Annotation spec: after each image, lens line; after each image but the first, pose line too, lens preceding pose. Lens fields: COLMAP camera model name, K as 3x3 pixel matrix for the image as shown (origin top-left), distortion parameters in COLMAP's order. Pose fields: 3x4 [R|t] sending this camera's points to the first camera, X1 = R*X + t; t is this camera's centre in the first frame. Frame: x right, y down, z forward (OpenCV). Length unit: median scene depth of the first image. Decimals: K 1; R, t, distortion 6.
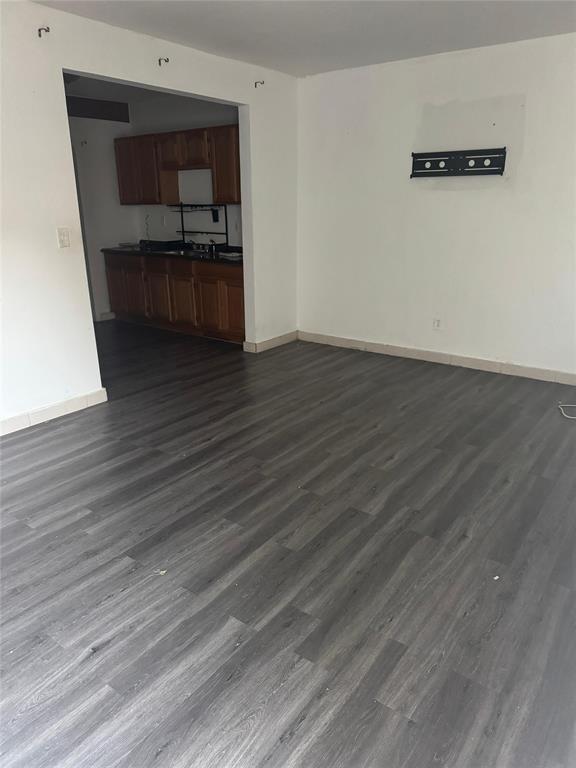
lens RADIAL K [[540.6, 0, 287.5], [0, 540.6, 382.3], [0, 0, 1]] dist [0.025820, -0.013066]
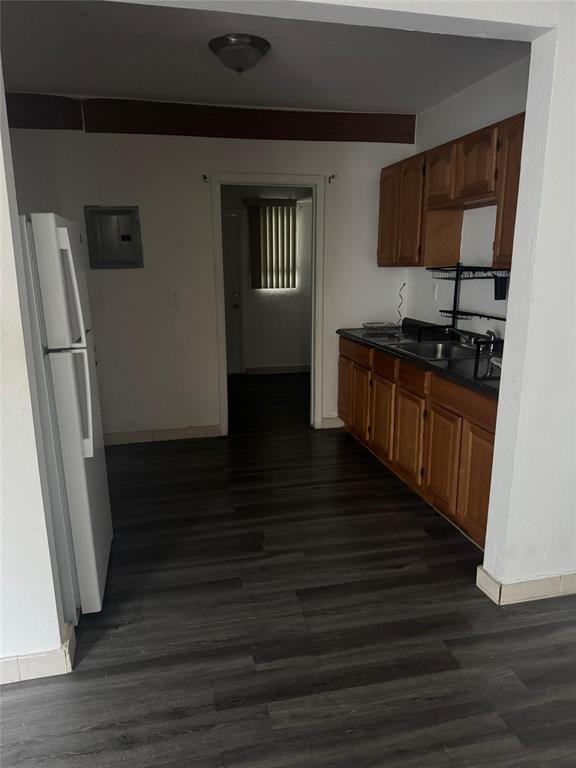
lens RADIAL K [[540.6, 0, 289.4], [0, 540.6, 388.6], [0, 0, 1]] dist [0.025820, -0.013066]
pose [[0.778311, 0.149699, -0.609772, 0.077207], [-0.205641, 0.978374, -0.022288, -0.270053], [0.593249, 0.142741, 0.792263, 0.811631]]
